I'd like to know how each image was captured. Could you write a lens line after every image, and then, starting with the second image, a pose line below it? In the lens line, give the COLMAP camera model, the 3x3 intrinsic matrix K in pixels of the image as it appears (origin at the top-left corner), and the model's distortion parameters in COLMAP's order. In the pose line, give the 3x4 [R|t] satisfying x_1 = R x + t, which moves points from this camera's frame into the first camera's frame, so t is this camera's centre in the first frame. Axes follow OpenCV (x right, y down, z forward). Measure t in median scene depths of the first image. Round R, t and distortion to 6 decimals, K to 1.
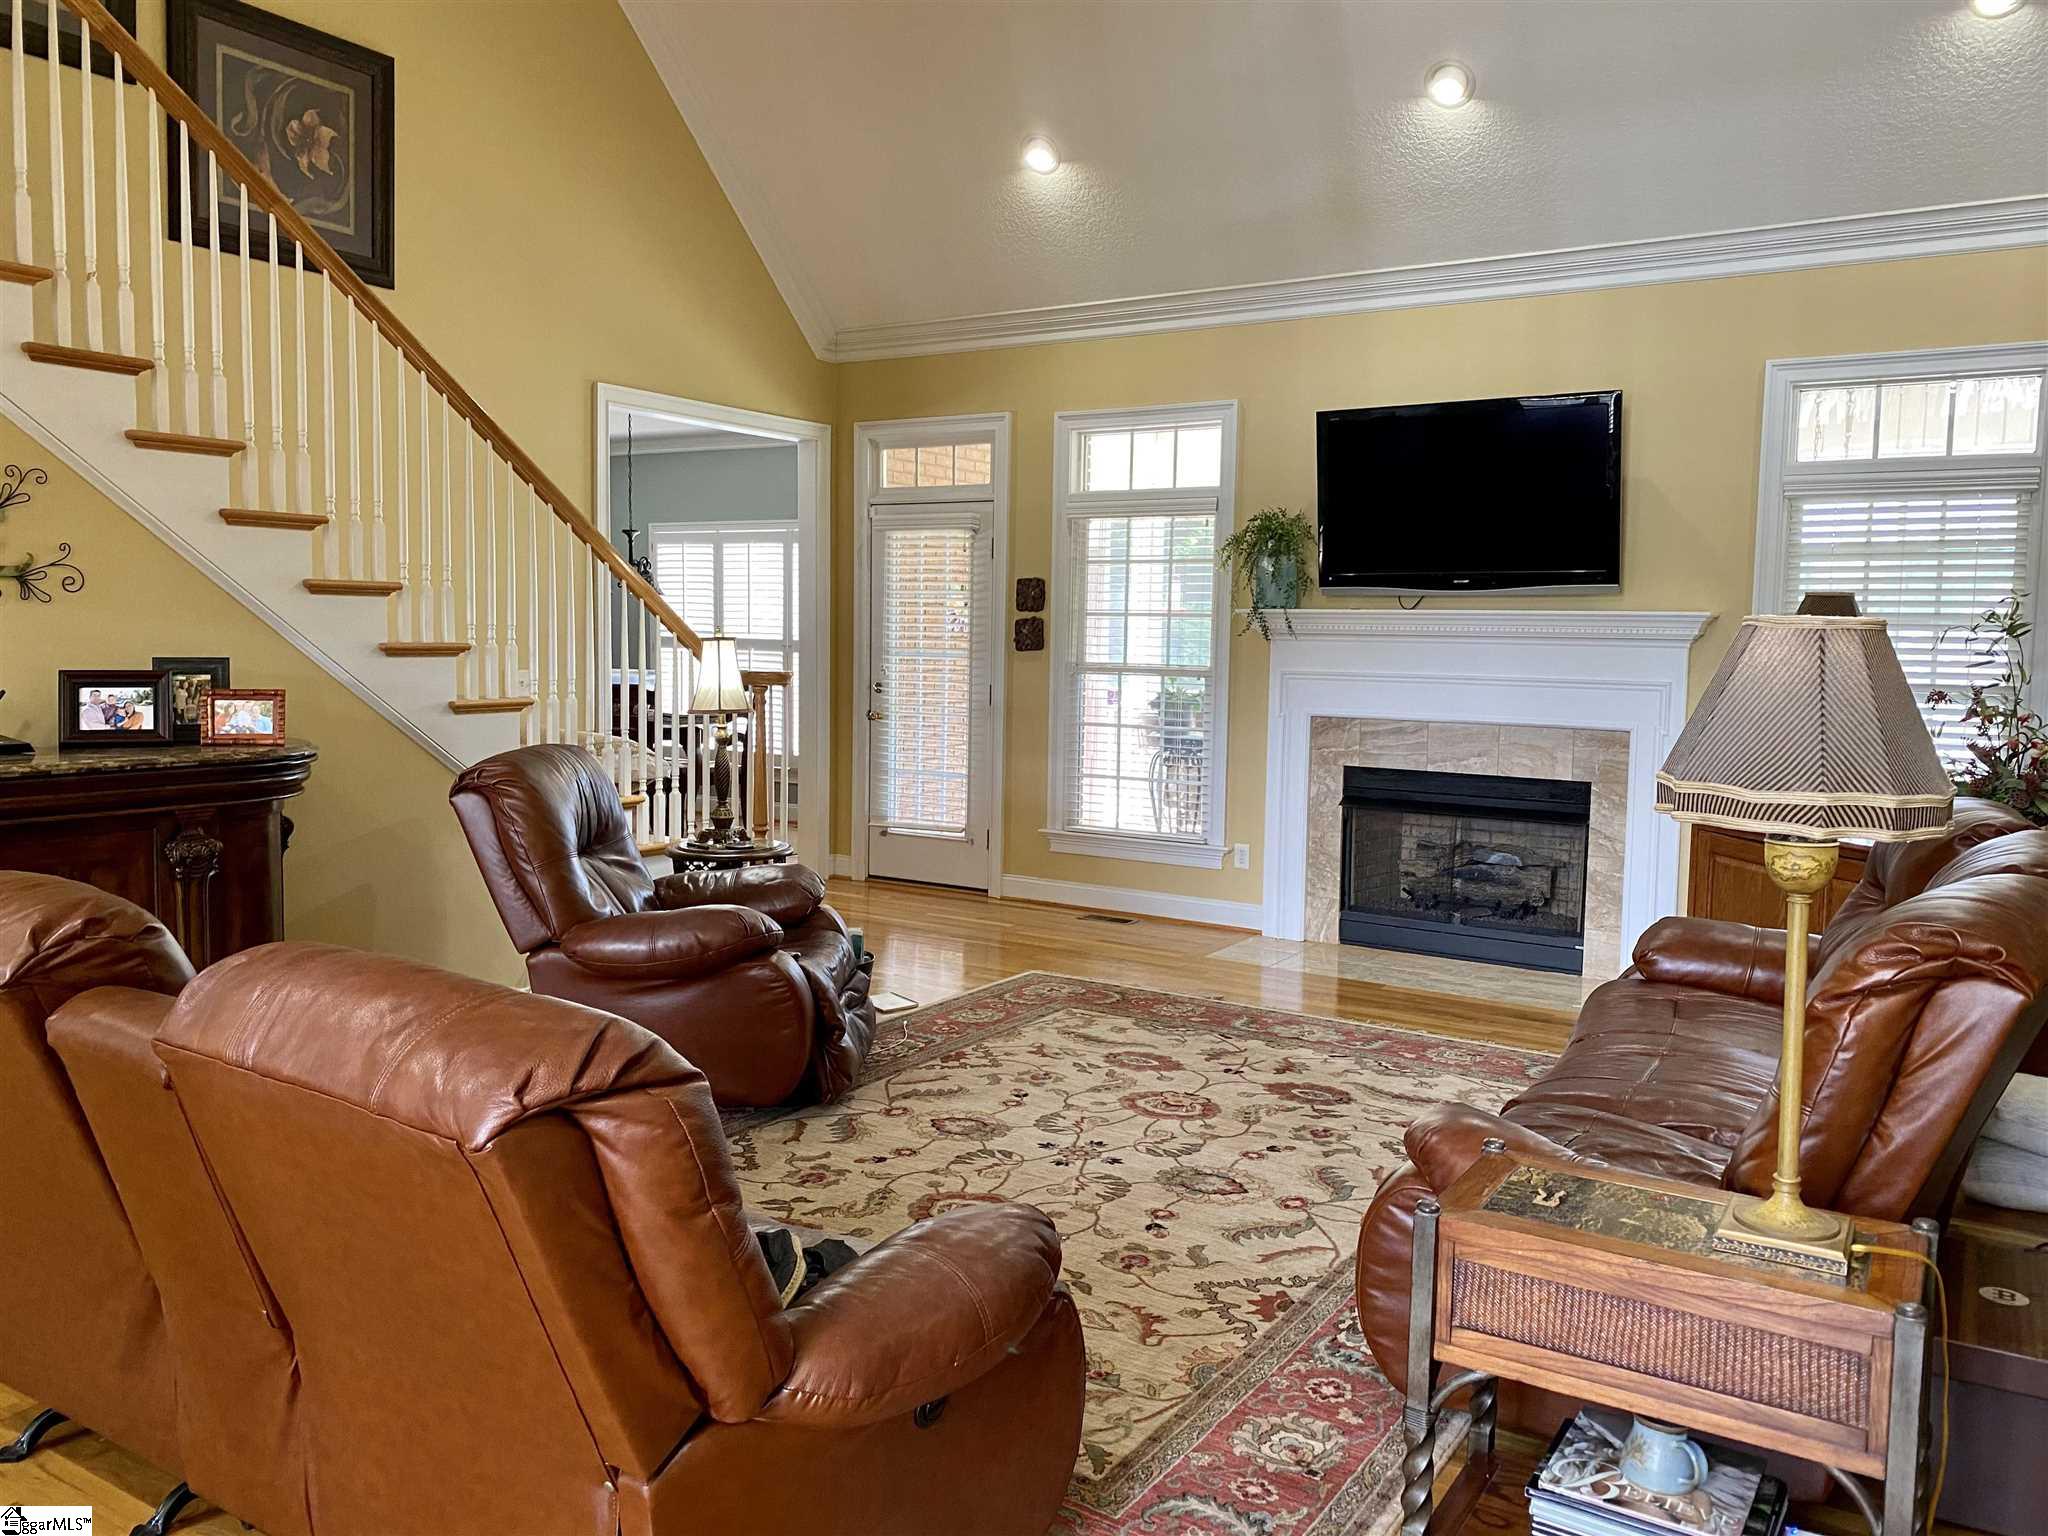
lens RADIAL K [[1546.6, 0, 1021.8], [0, 1546.6, 767.3], [0, 0, 1]] dist [0.087270, -0.101792]
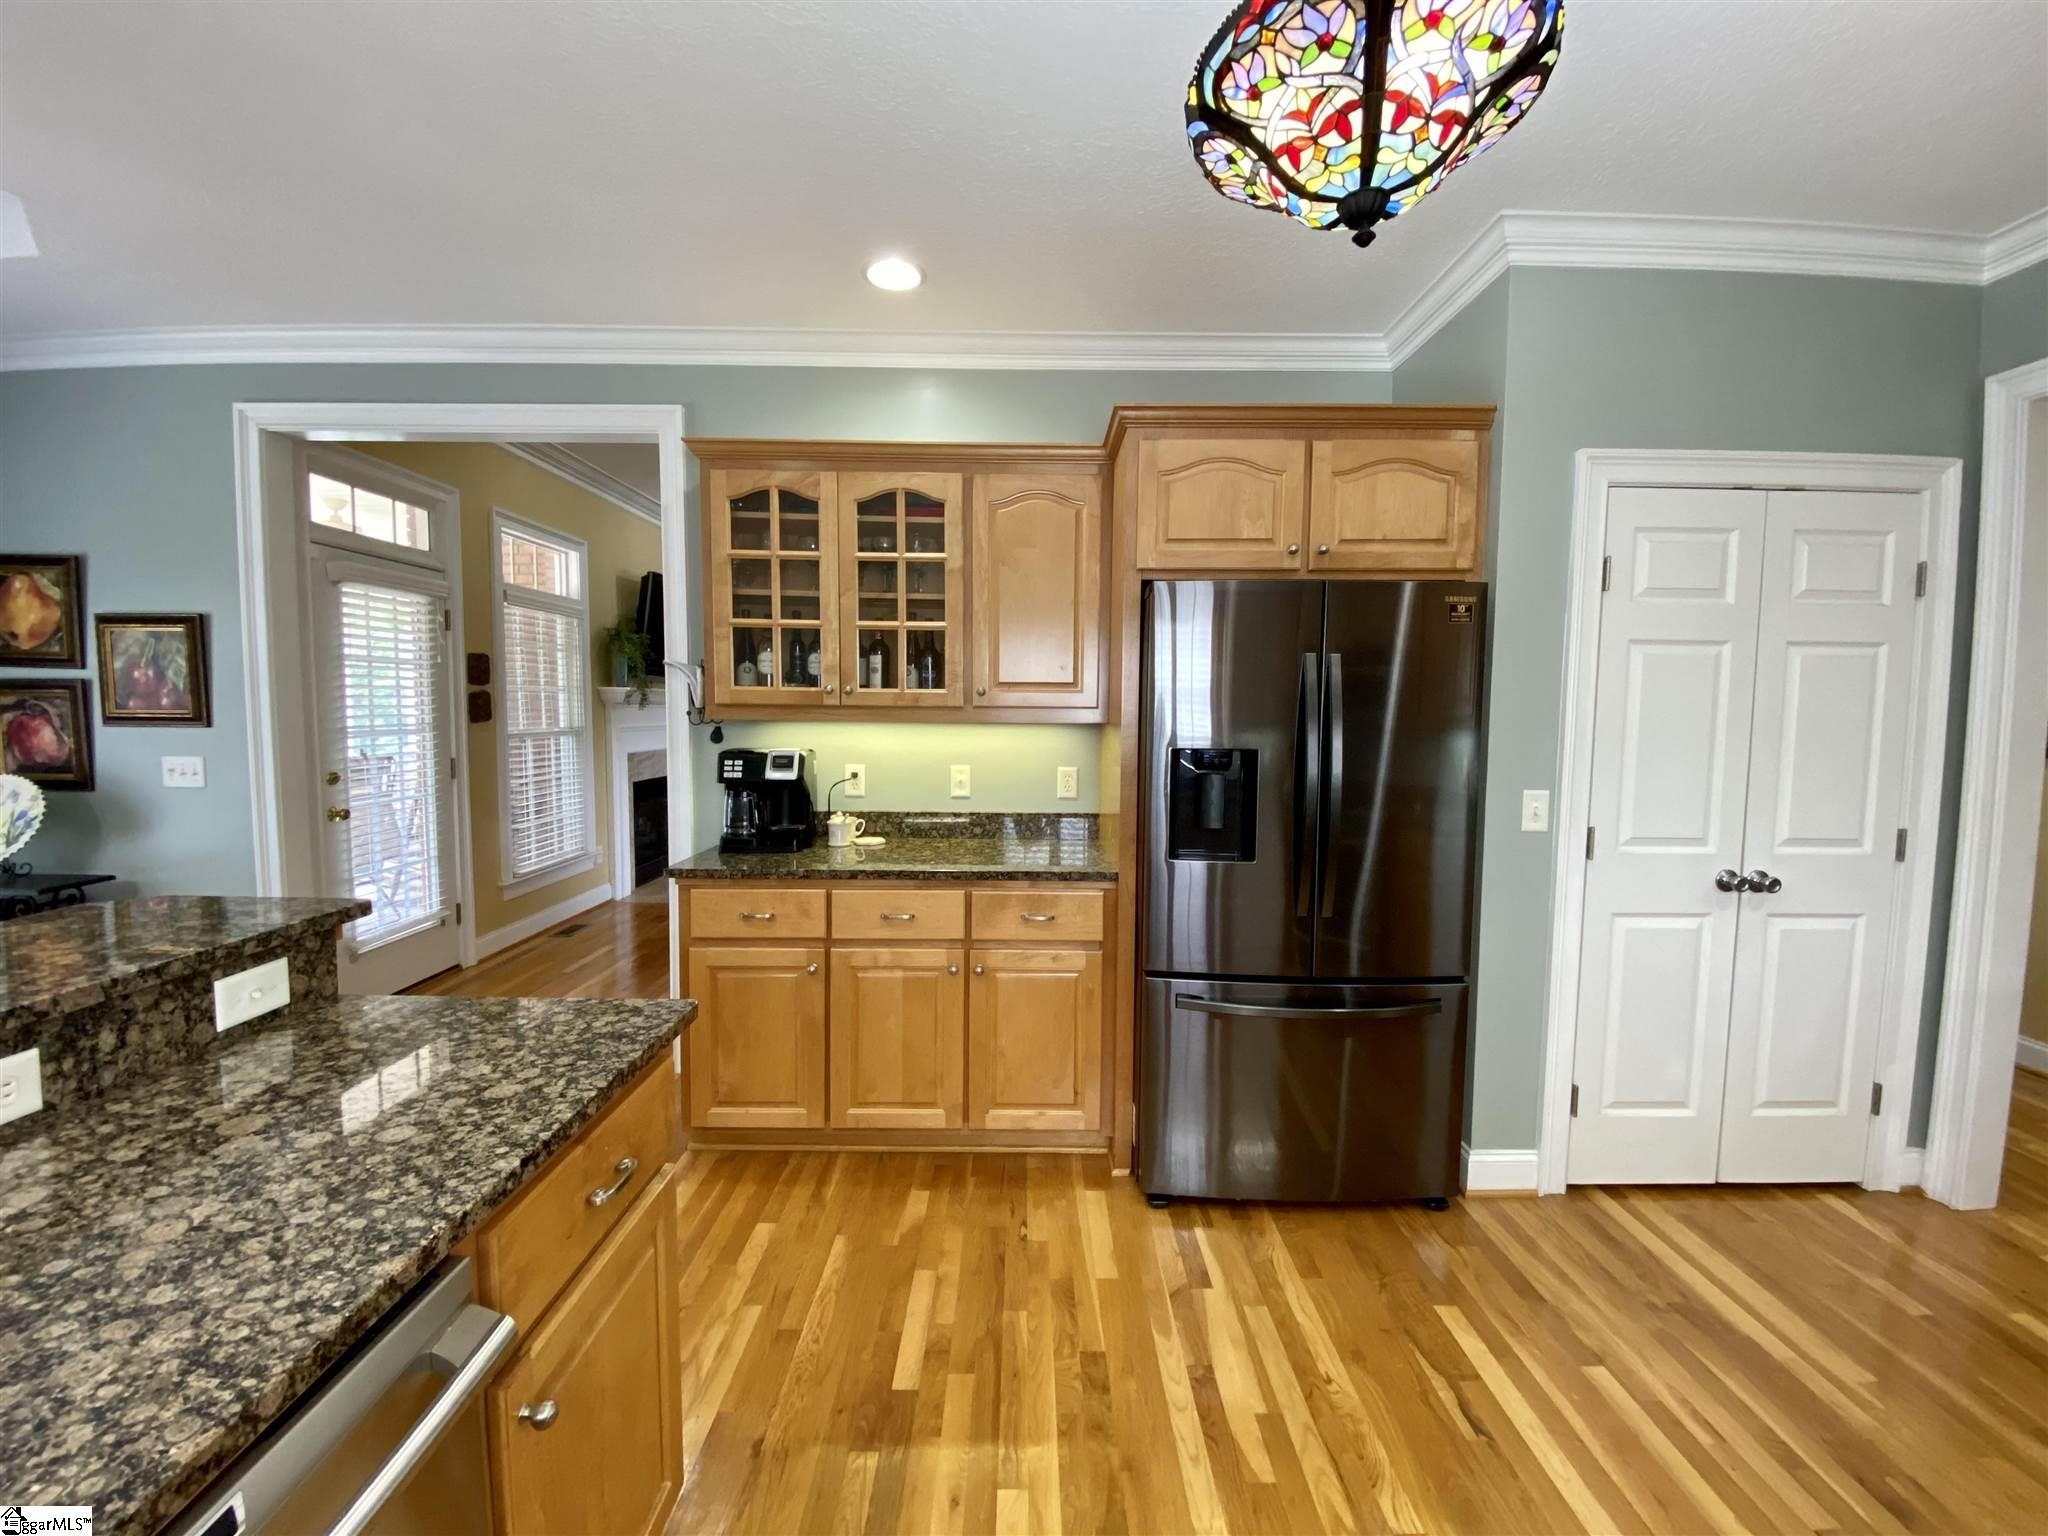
lens RADIAL K [[821.6, 0, 1026.0], [0, 821.6, 764.1], [0, 0, 1]] dist [0.029540, -0.024438]
pose [[-0.535407, -0.084458, 0.840361, -1.050086], [0.062036, 0.988368, 0.138856, -0.160396], [-0.842313, 0.126477, -0.523939, 1.545500]]
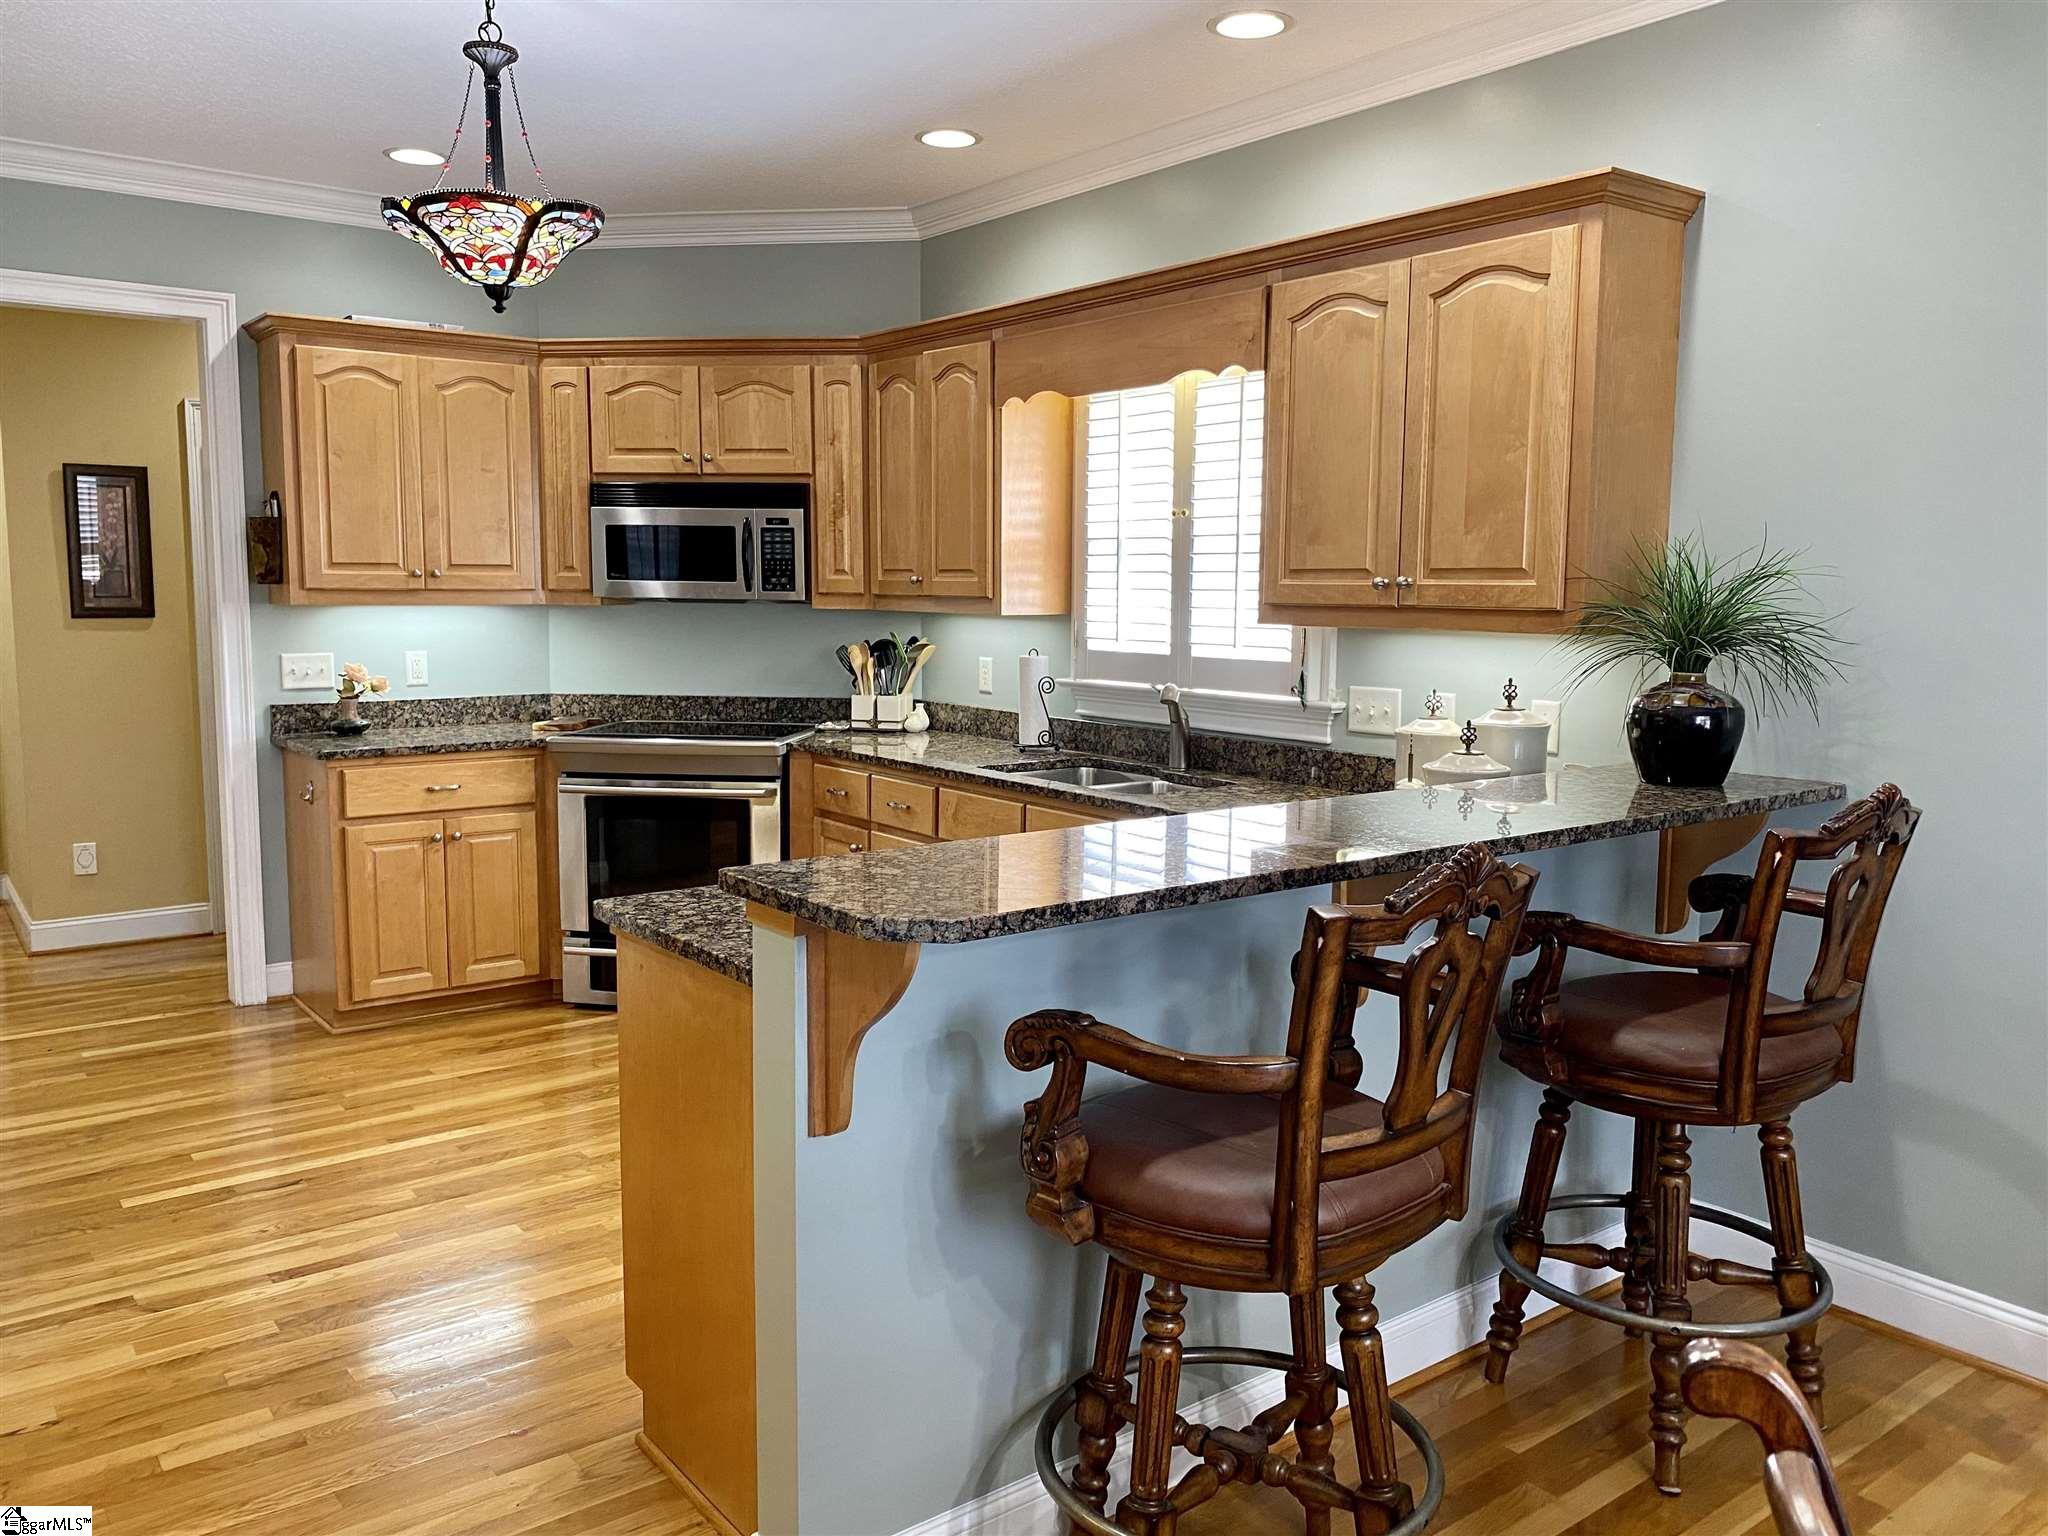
lens RADIAL K [[1559.7, 0, 1022.3], [0, 1559.7, 760.0], [0, 0, 1]] dist [0.060226, -0.063618]
pose [[-0.342936, 0.083968, -0.935598, -0.334738], [-0.107420, 0.985958, 0.127862, -0.179485], [0.933197, 0.144350, -0.329100, 1.799647]]
